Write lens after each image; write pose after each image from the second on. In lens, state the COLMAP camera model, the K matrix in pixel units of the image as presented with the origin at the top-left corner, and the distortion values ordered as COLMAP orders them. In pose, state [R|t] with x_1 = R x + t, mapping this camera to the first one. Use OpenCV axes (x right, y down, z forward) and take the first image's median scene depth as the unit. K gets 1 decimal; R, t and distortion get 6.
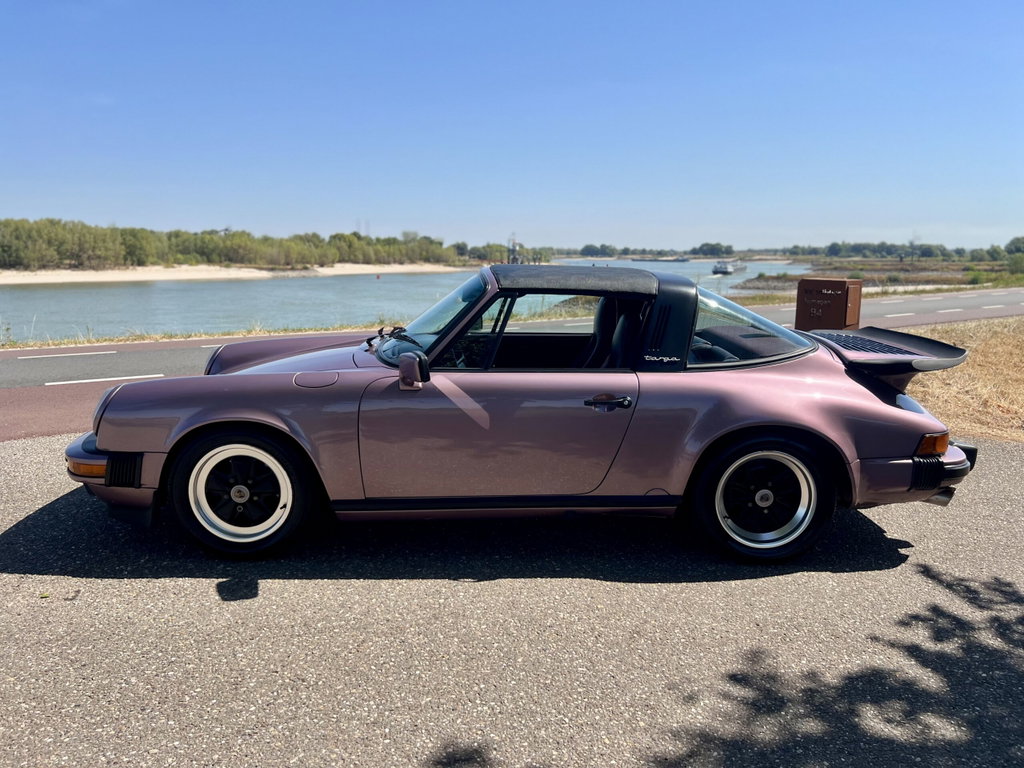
lens RADIAL K [[786.0, 0, 504.3], [0, 786.0, 386.6], [0, 0, 1]] dist [0.040631, -0.051091]
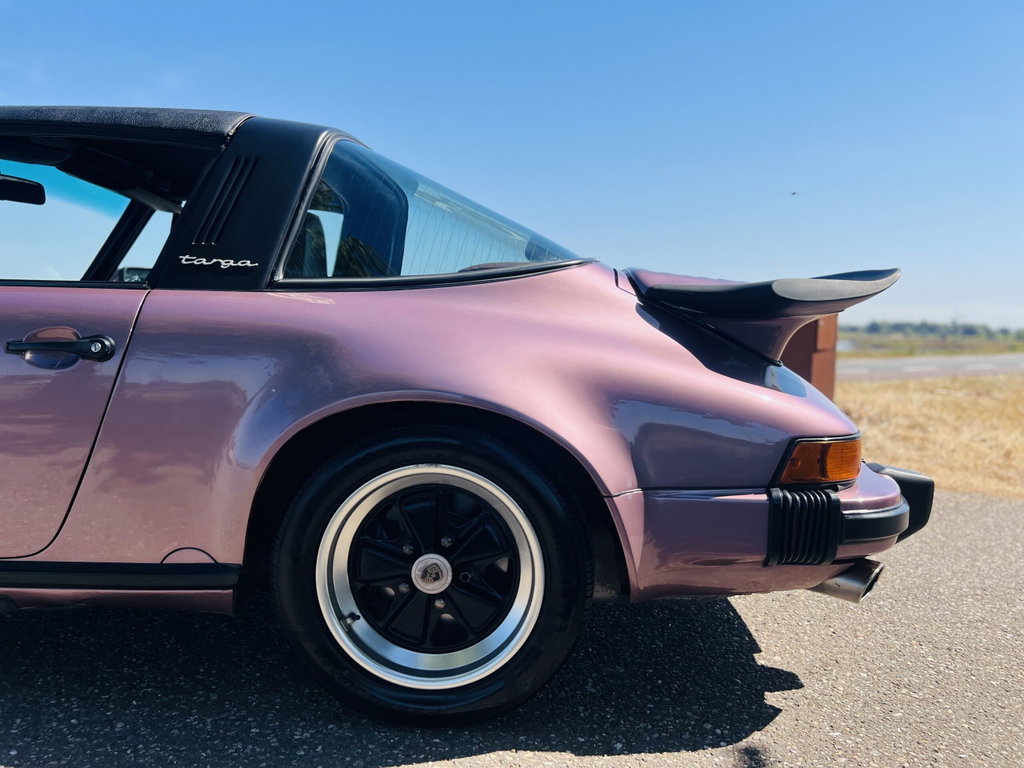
lens RADIAL K [[786.0, 0, 516.2], [0, 786.0, 385.9], [0, 0, 1]] dist [0.040631, -0.051091]
pose [[0.999247, 0.014800, -0.035876, 0.375722], [-0.018164, 0.995280, -0.095332, 0.074345], [0.034296, 0.095911, 0.994799, 0.528412]]
